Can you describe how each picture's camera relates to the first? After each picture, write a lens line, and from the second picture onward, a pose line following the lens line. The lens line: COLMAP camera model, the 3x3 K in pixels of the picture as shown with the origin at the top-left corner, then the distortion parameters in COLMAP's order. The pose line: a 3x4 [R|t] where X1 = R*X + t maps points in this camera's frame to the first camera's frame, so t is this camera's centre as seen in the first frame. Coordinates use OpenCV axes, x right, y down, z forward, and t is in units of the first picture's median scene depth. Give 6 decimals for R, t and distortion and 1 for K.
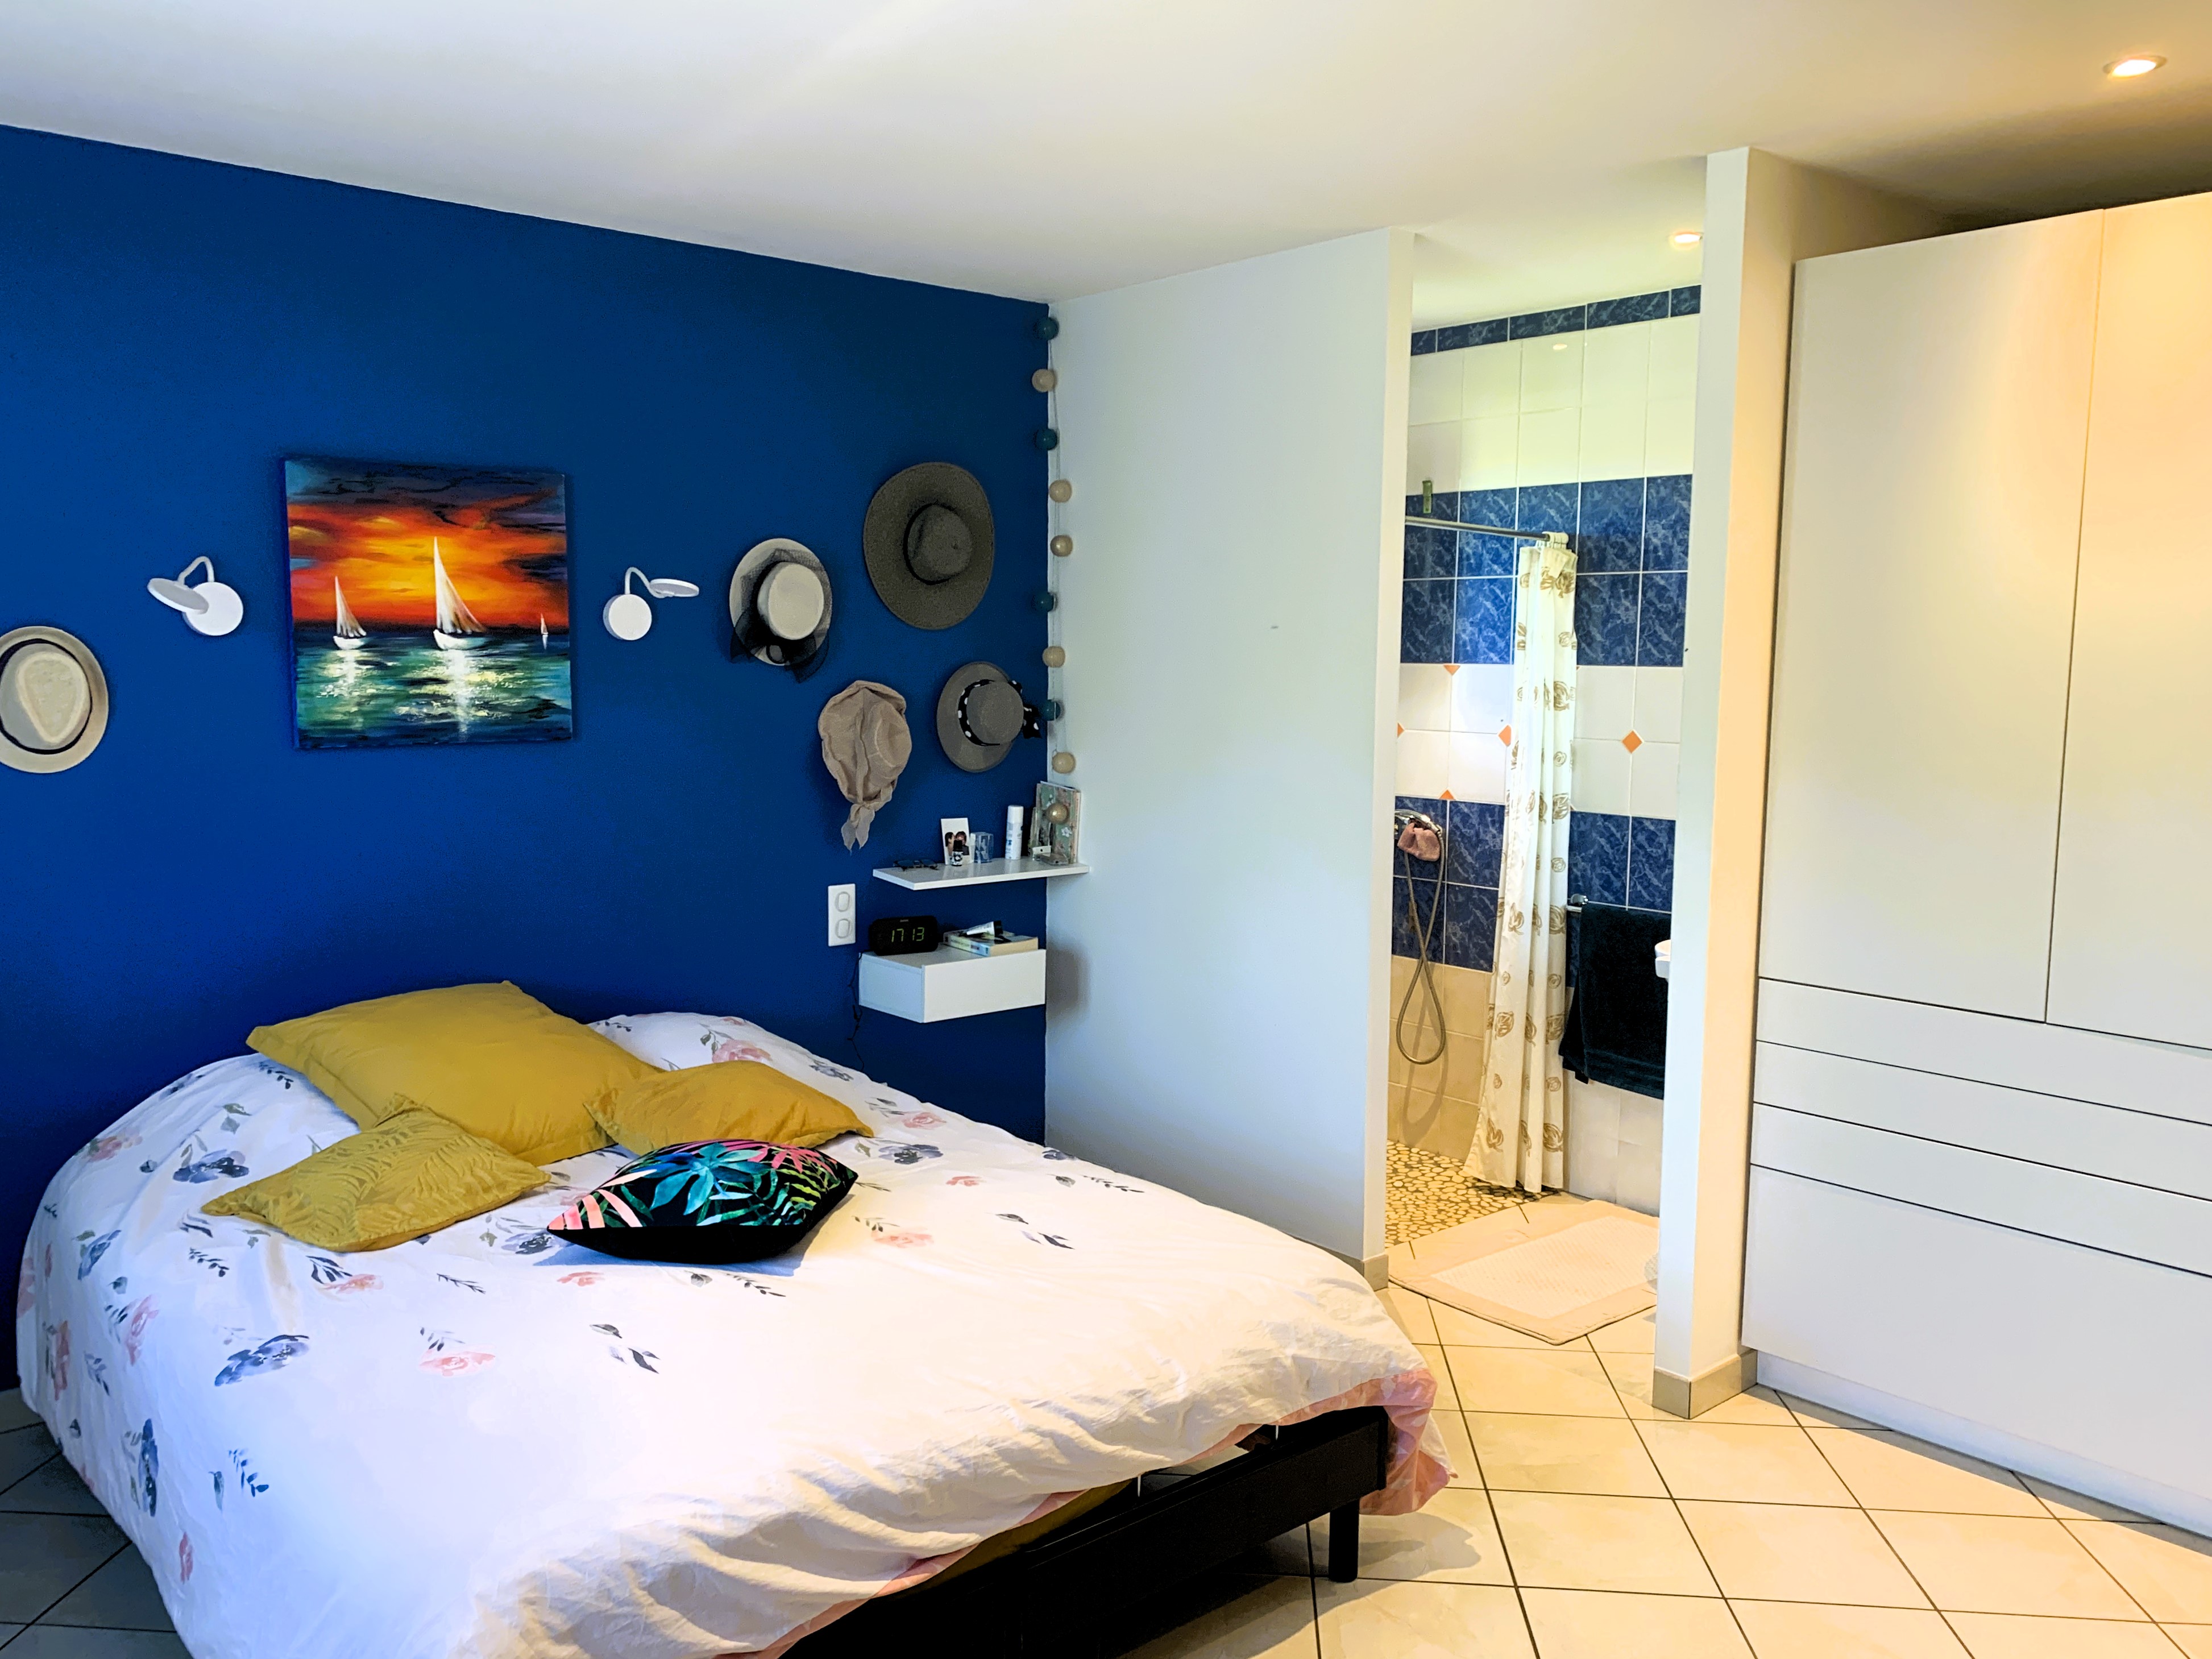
lens RADIAL K [[1772.1, 0, 1101.5], [0, 1772.1, 824.5], [0, 0, 1]] dist [0.012190, 0.003367]
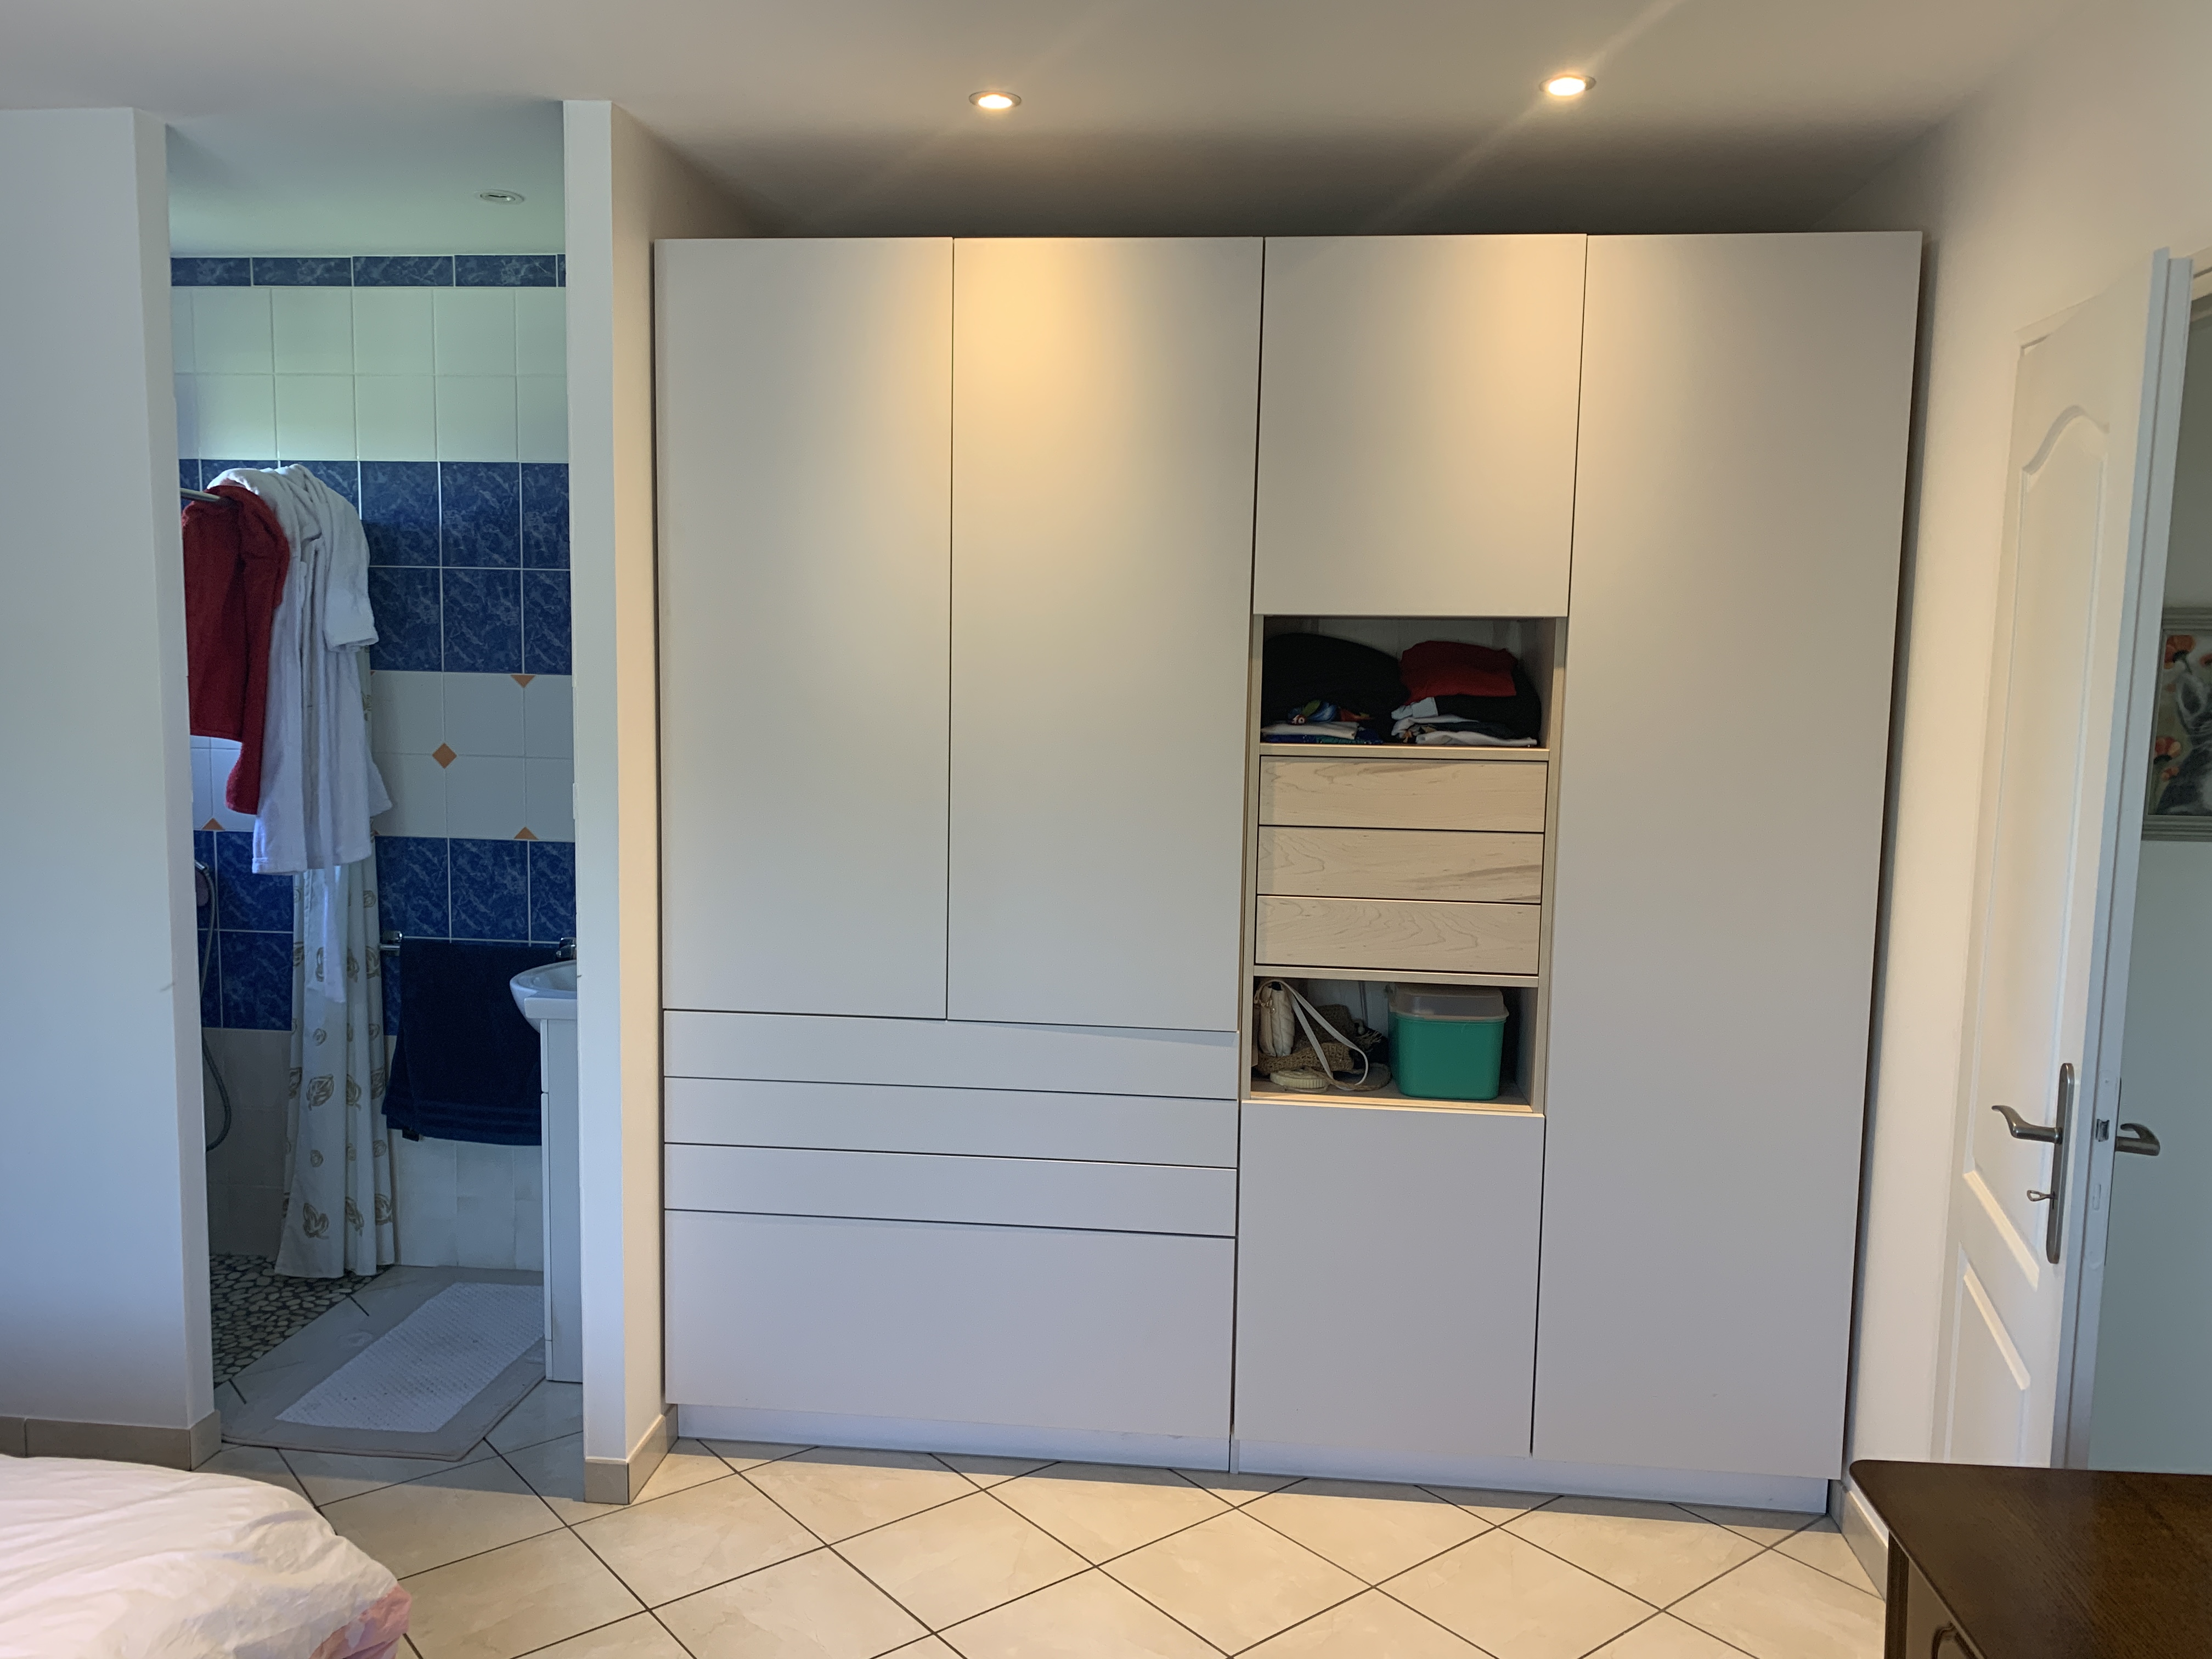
lens RADIAL K [[1695.7, 0, 1090.3], [0, 1695.7, 829.5], [0, 0, 1]] dist [0.034219, -0.030127]
pose [[0.734778, -0.063958, 0.675285, -0.057651], [0.057282, 0.997839, 0.032180, -0.022606], [-0.675884, 0.015037, 0.736854, 0.174832]]
